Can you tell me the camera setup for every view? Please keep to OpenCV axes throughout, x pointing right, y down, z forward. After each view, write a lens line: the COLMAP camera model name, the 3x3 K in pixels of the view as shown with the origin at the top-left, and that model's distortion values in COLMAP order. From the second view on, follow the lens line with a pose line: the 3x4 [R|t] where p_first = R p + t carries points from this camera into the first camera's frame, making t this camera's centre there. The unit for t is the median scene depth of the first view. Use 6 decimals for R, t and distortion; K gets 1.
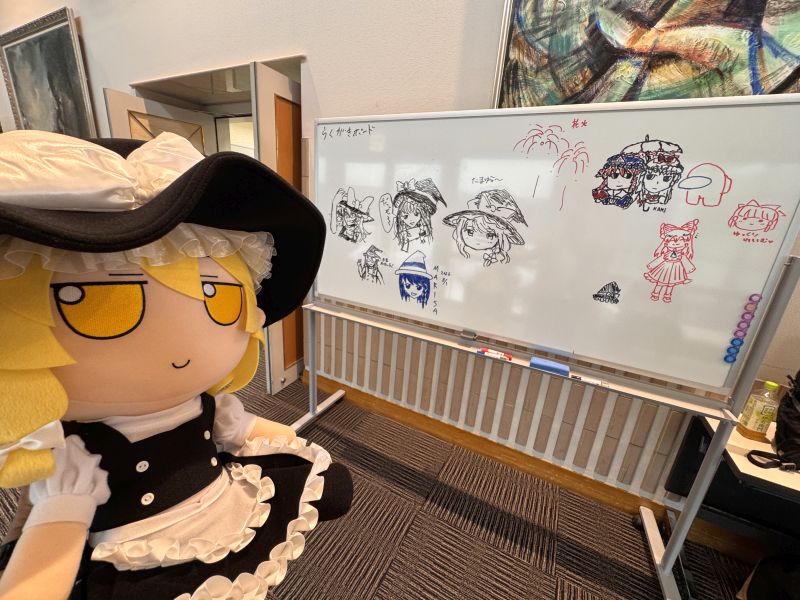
lens RADIAL K [[324.8, 0, 399.1], [0, 324.8, 299.8], [0, 0, 1]] dist [-0.001861, 0.000963]
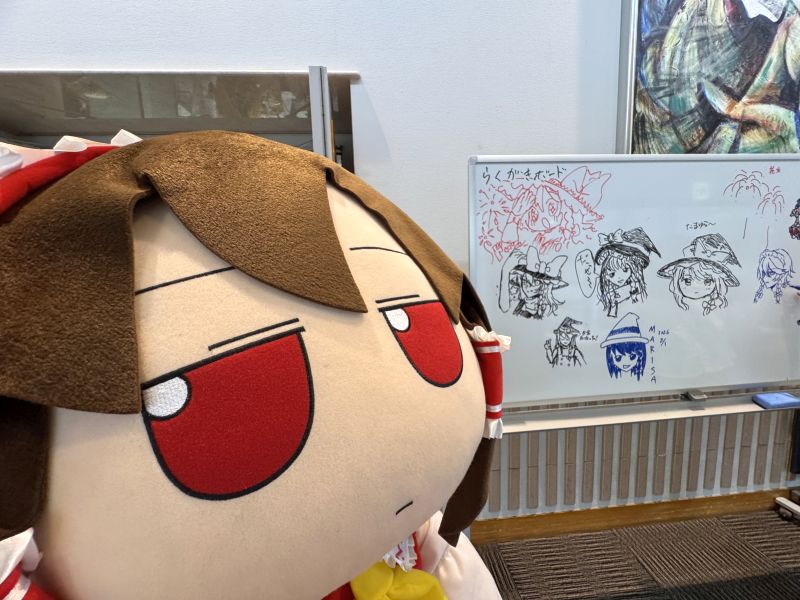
lens RADIAL K [[324.8, 0, 387.3], [0, 324.8, 298.7], [0, 0, 1]] dist [-0.001861, 0.000963]
pose [[0.835934, -0.165424, 0.523306, -0.963225], [0.247337, 0.964728, -0.090135, -0.290065], [-0.489937, 0.204779, 0.847365, 0.664212]]
